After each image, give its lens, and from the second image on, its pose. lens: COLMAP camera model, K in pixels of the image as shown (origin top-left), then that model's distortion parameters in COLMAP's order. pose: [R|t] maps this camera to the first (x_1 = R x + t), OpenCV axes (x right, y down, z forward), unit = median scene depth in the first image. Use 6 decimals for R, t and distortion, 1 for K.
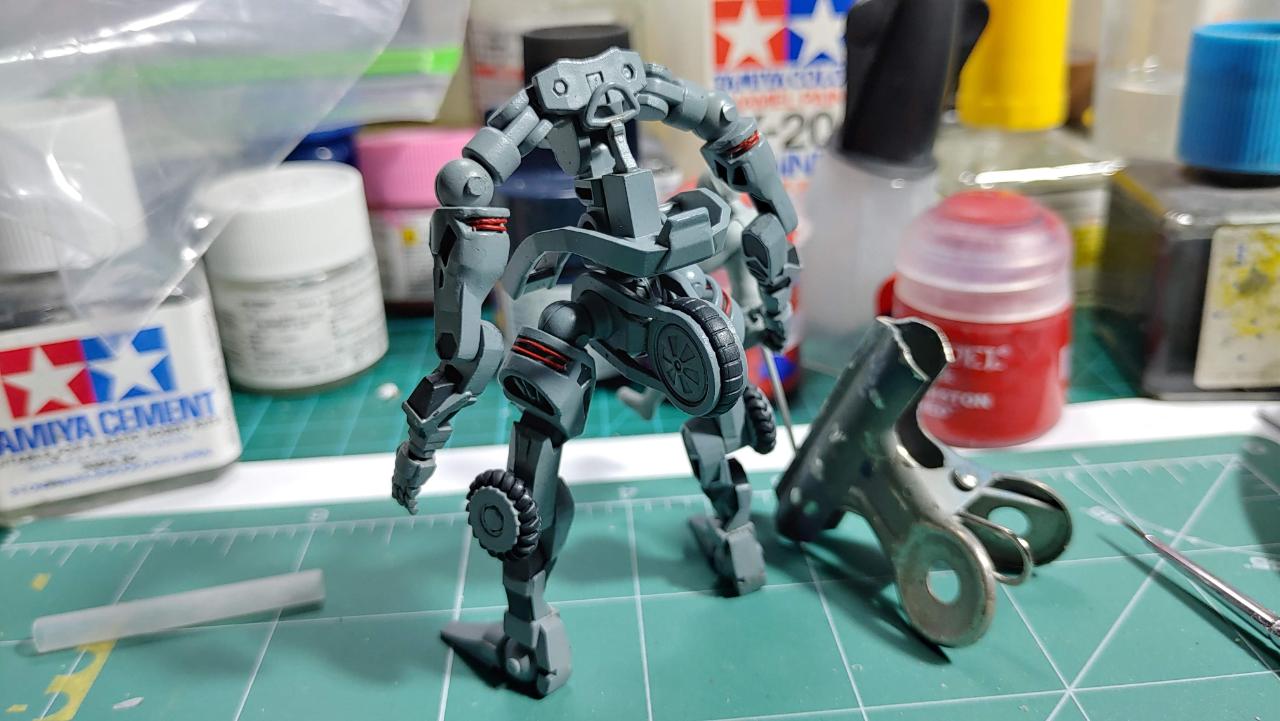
lens RADIAL K [[1028.9, 0, 640.0], [0, 1028.9, 360.5], [0, 0, 1]] dist [-0.005743, 0.002748]
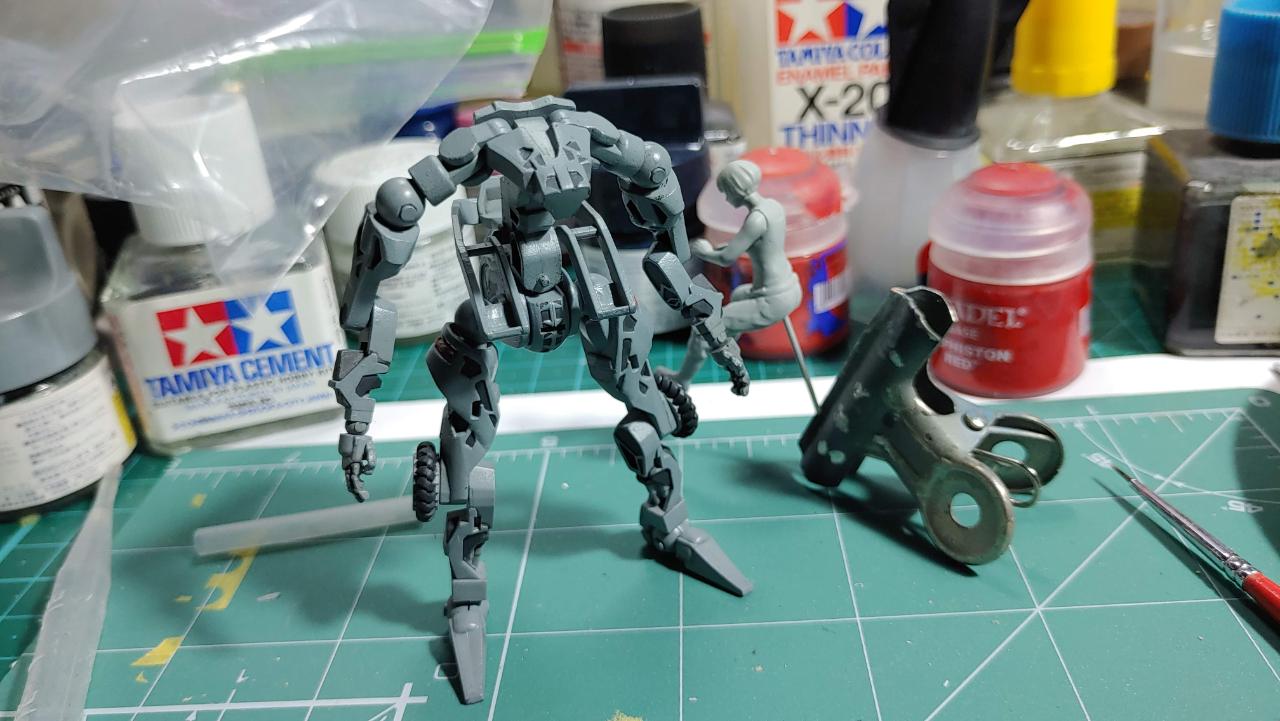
lens RADIAL K [[1015.8, 0, 660.5], [0, 1015.8, 360.6], [0, 0, 1]] dist [-0.000914, 0.005347]
pose [[0.995809, 0.008008, -0.091111, 0.068088], [-0.002152, 0.997936, 0.064186, -0.026651], [0.091437, -0.063721, 0.993770, -0.130318]]
